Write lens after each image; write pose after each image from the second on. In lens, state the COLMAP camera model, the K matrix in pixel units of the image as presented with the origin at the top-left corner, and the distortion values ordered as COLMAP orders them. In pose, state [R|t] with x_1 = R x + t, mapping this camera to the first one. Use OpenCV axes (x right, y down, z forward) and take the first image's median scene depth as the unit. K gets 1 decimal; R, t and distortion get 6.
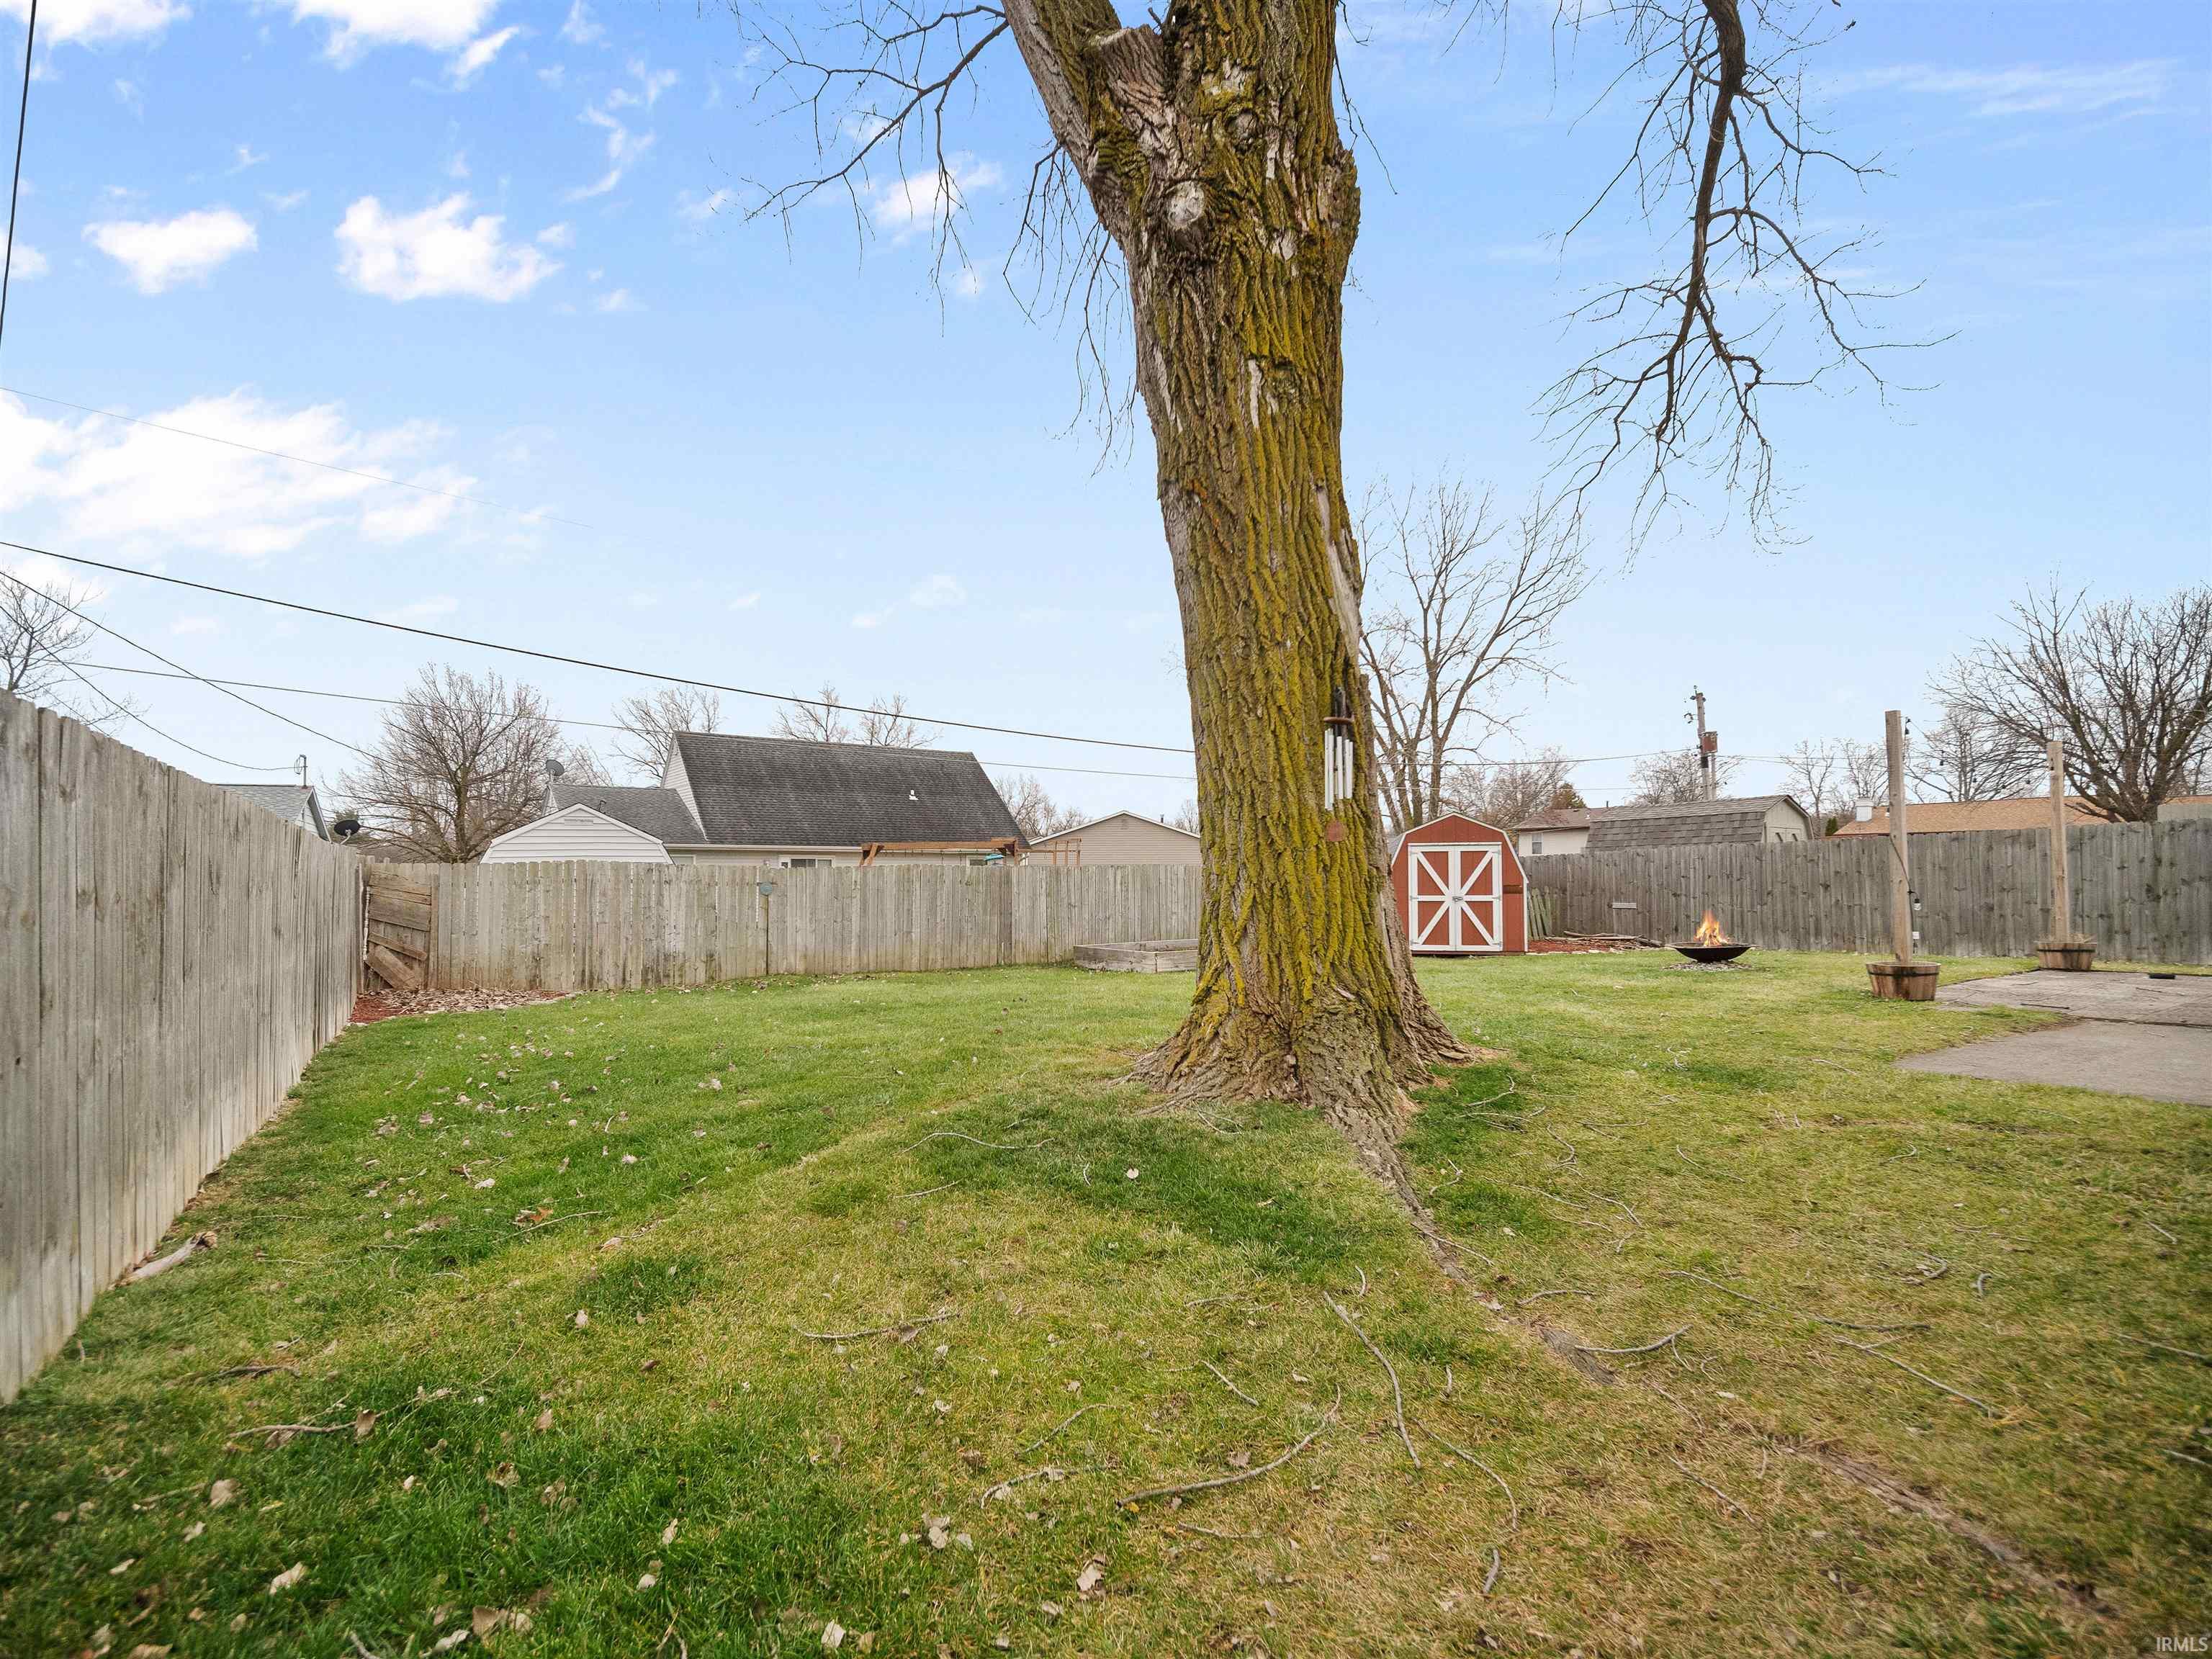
lens RADIAL K [[914.8, 0, 1103.1], [0, 914.8, 852.5], [0, 0, 1]] dist [-0.001315, -0.008110]
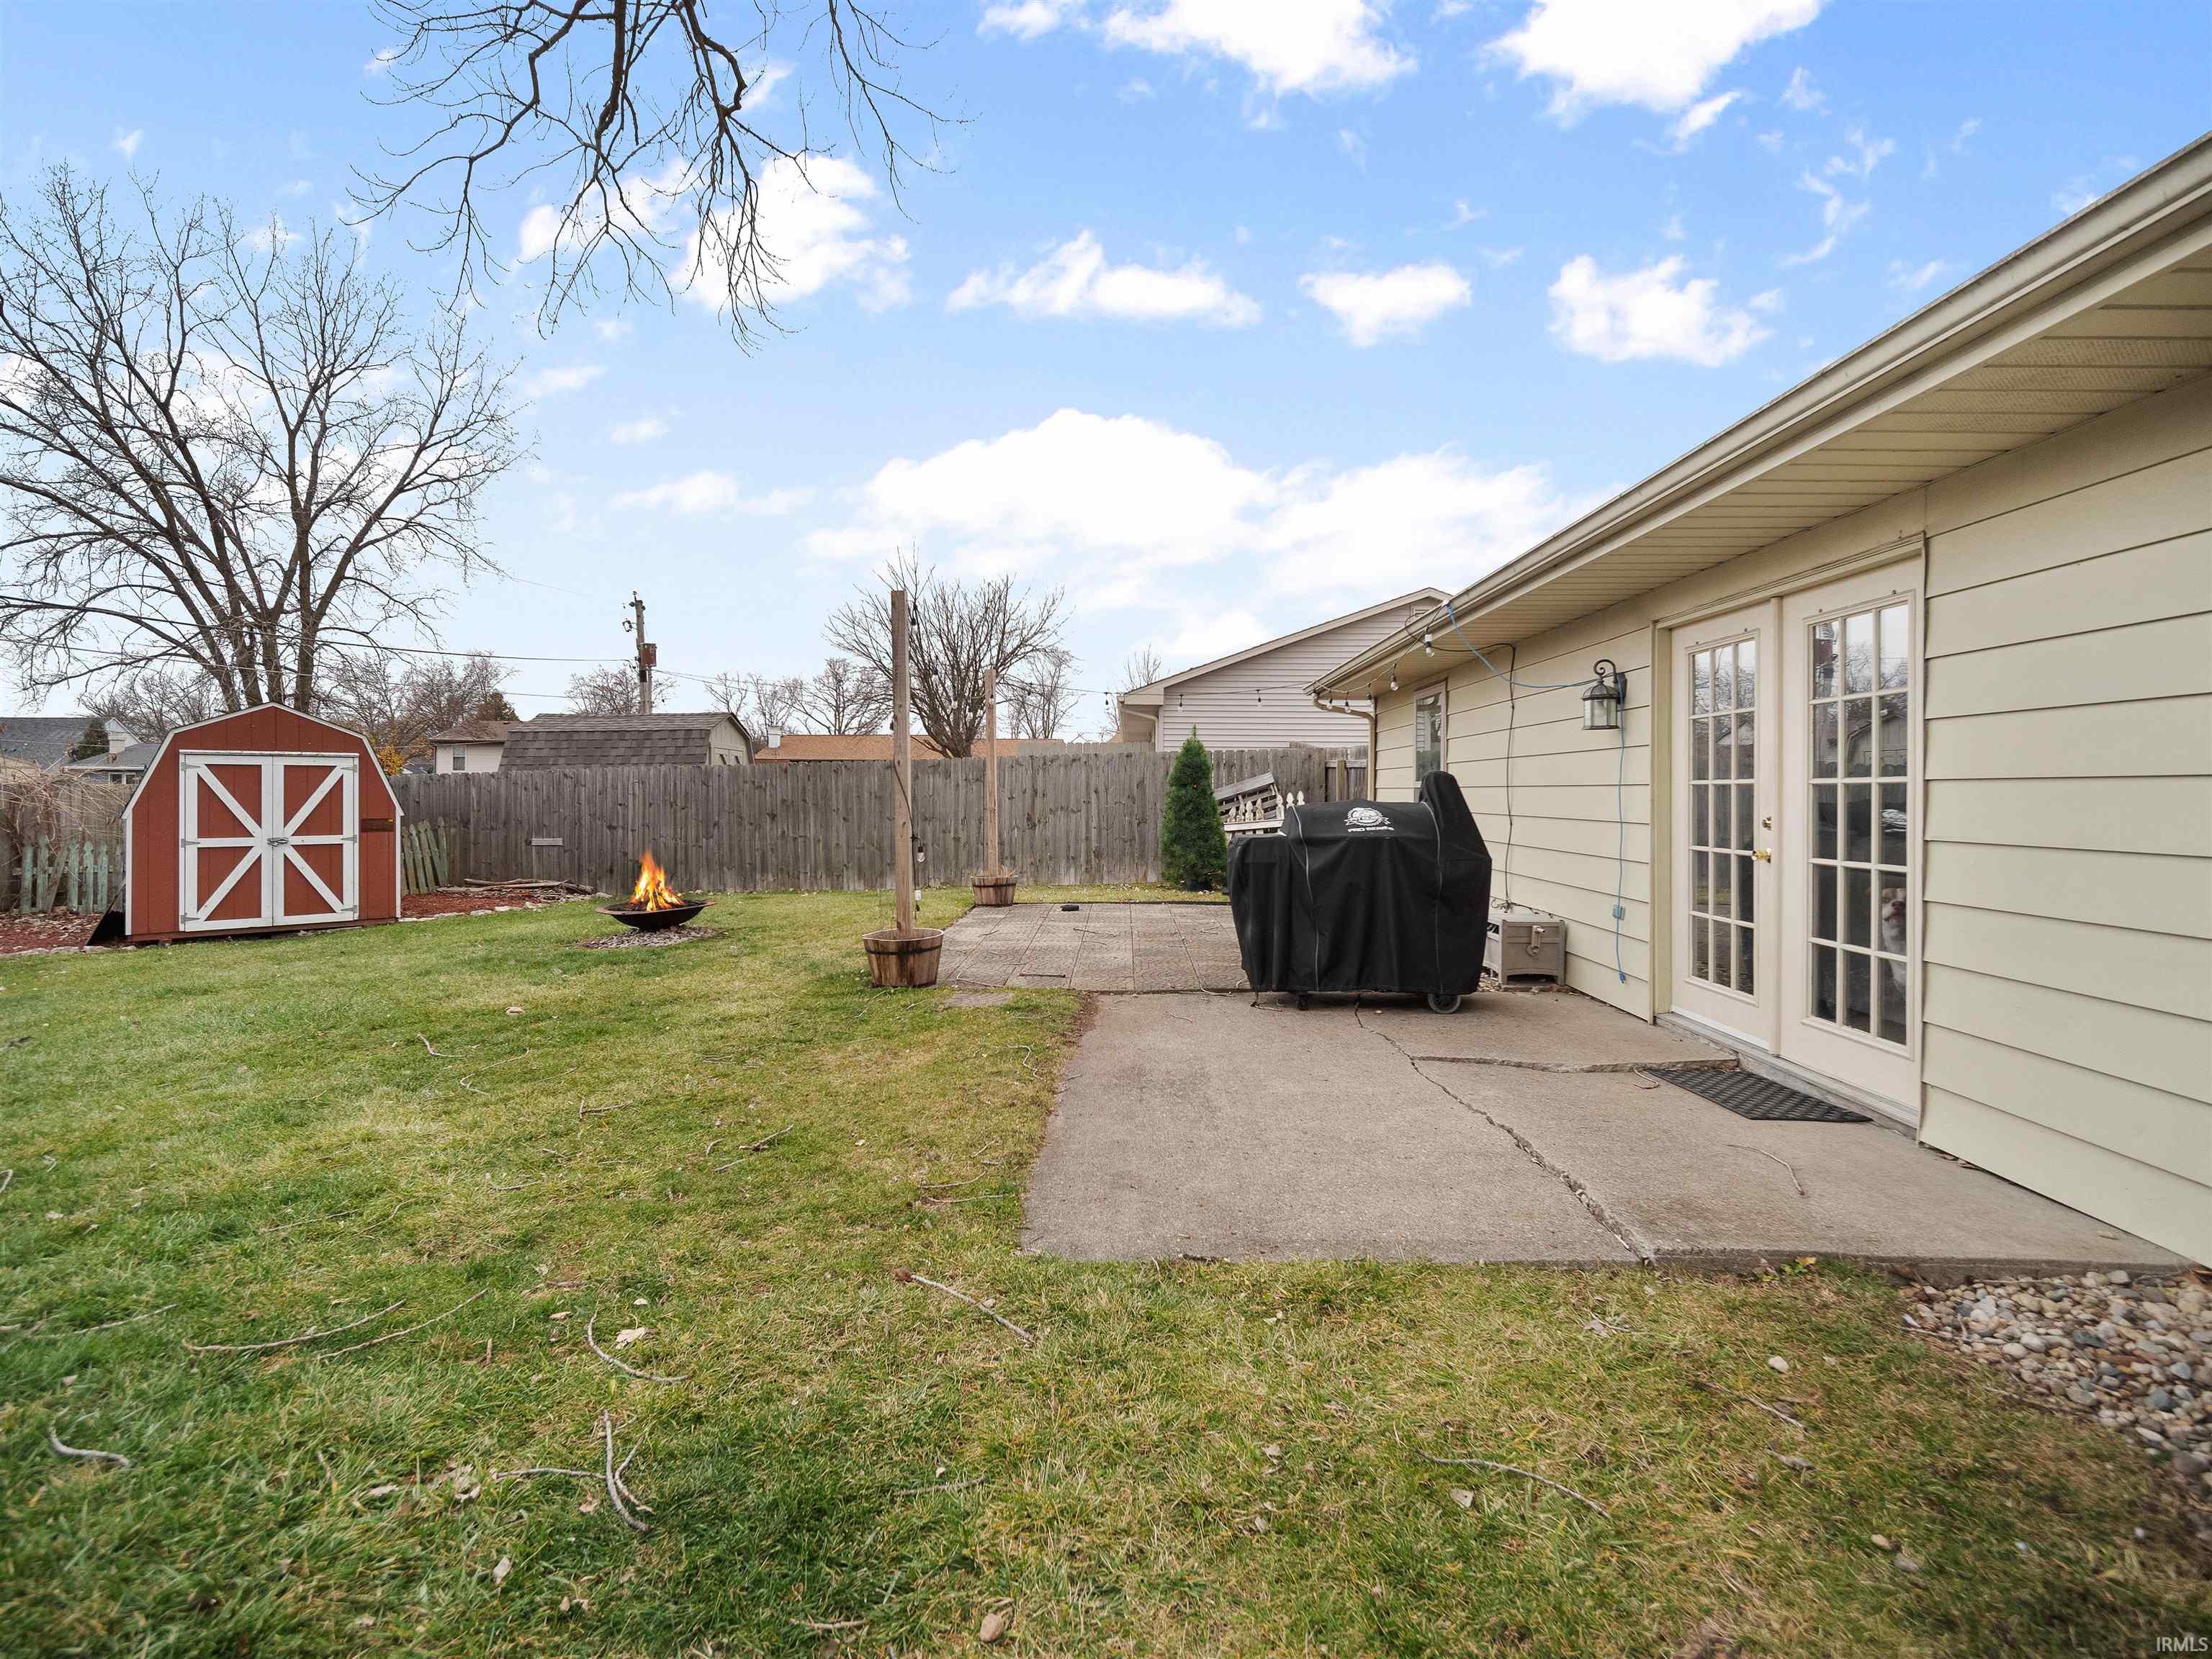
lens RADIAL K [[981.9, 0, 1101.9], [0, 981.9, 796.5], [0, 0, 1]] dist [-0.002304, -0.000609]
pose [[0.520150, 0.000059, 0.854075, 0.105182], [-0.022547, 0.999652, 0.013663, -0.001780], [-0.853778, -0.026364, 0.519970, 0.168457]]
